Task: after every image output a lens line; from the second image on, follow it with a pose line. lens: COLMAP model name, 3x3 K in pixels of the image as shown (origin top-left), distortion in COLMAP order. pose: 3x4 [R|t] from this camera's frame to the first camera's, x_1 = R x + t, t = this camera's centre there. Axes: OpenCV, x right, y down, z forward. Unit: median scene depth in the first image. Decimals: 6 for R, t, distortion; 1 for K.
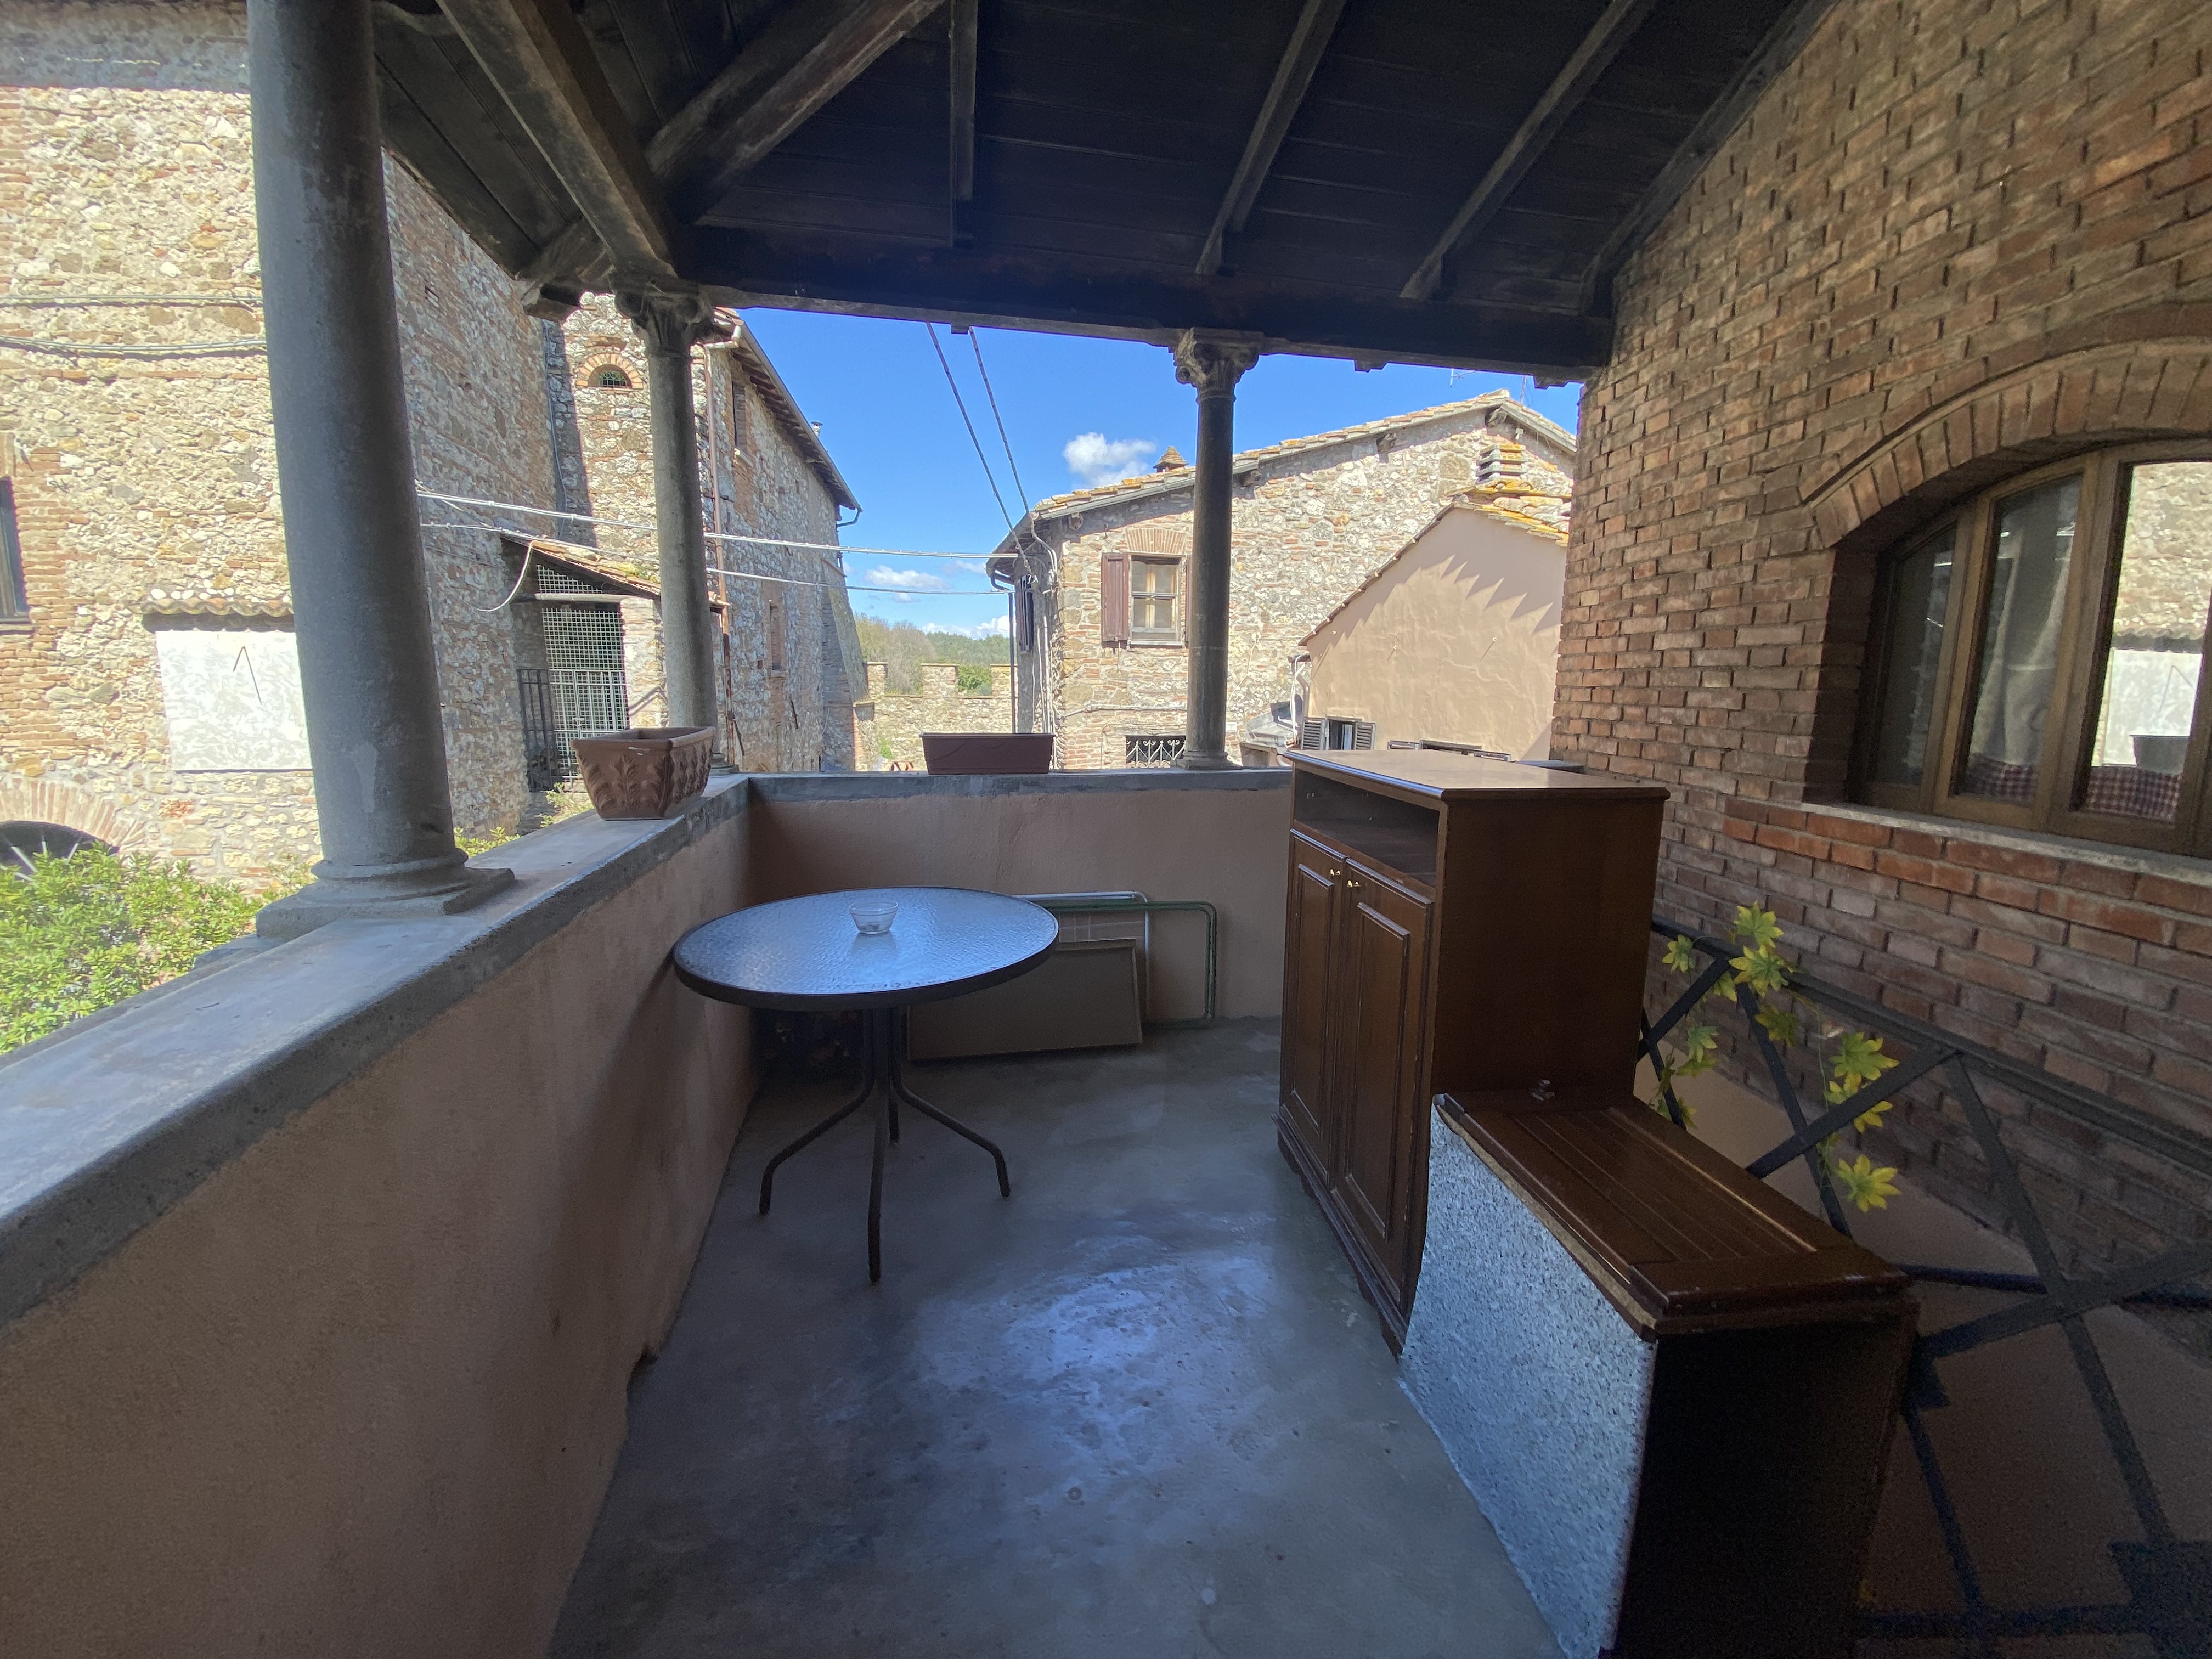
lens RADIAL K [[982.5, 0, 1143.6], [0, 982.5, 876.4], [0, 0, 1]] dist [0.030497, -0.027826]
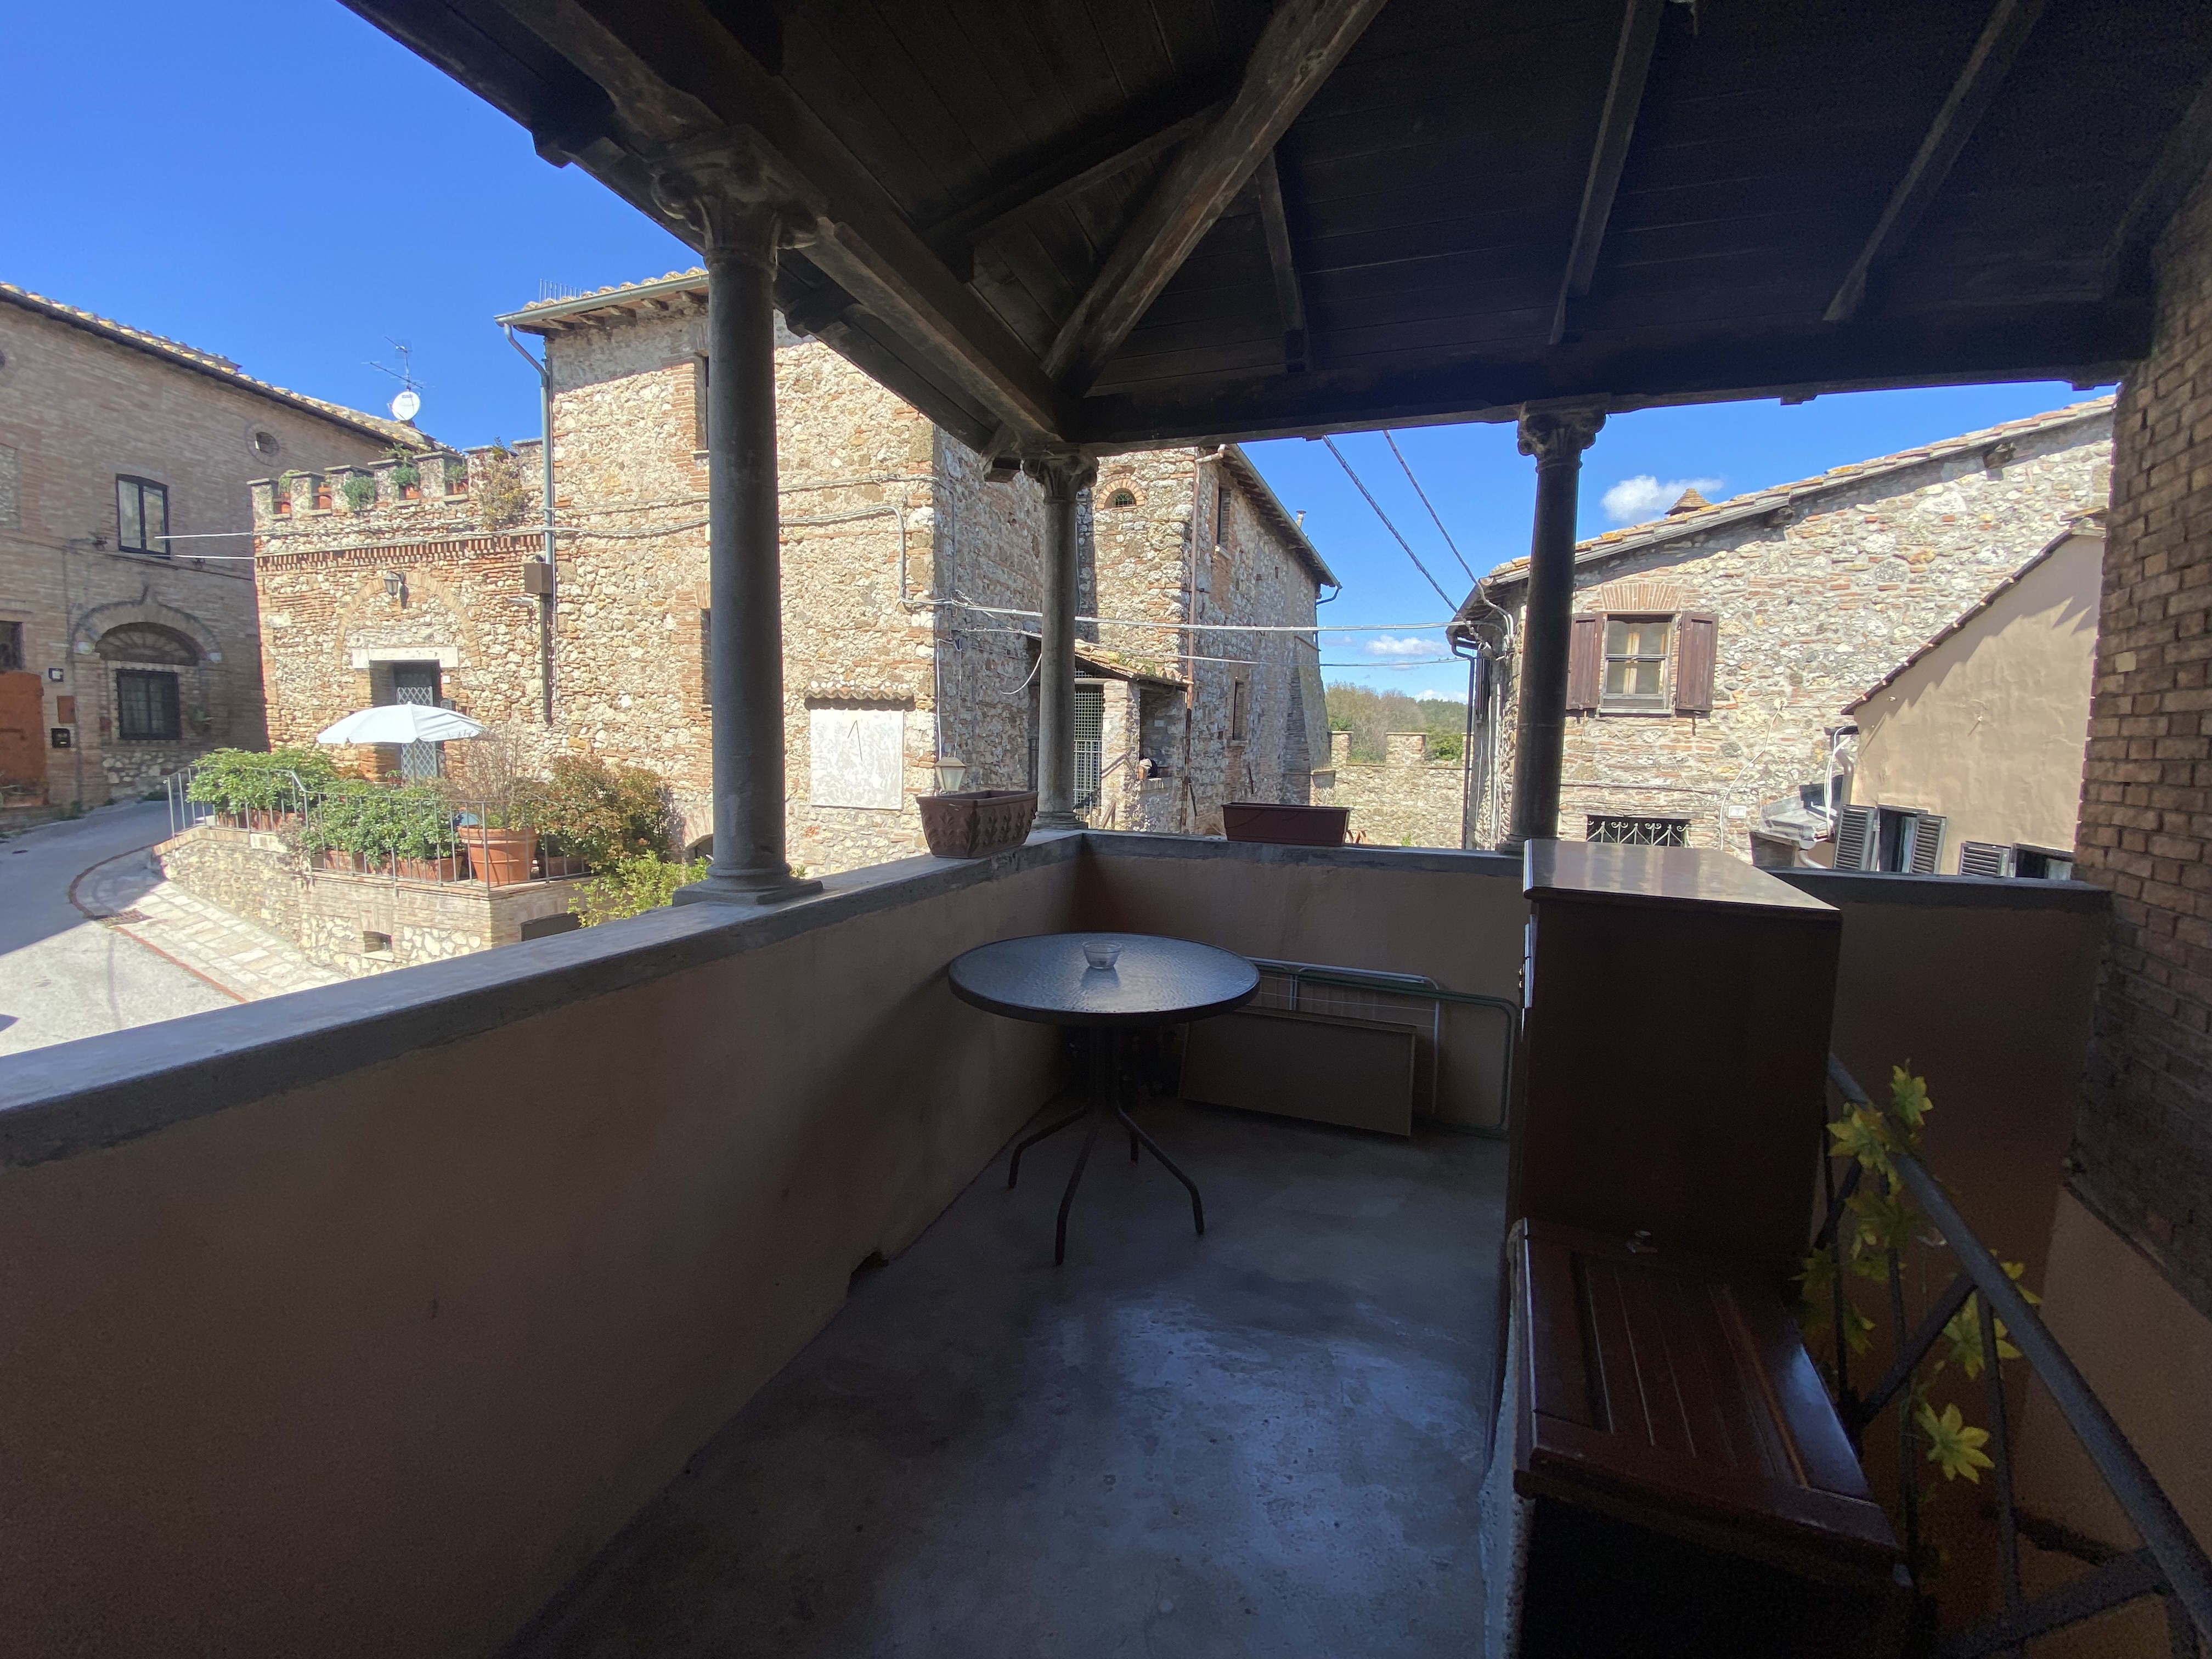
lens RADIAL K [[1033.9, 0, 1103.8], [0, 1033.9, 878.2], [0, 0, 1]] dist [0.049252, -0.048991]
pose [[0.829032, 0.085572, -0.552615, 0.228913], [-0.123158, 0.991898, -0.031166, -0.006427], [0.545471, 0.093896, 0.832854, -0.024837]]
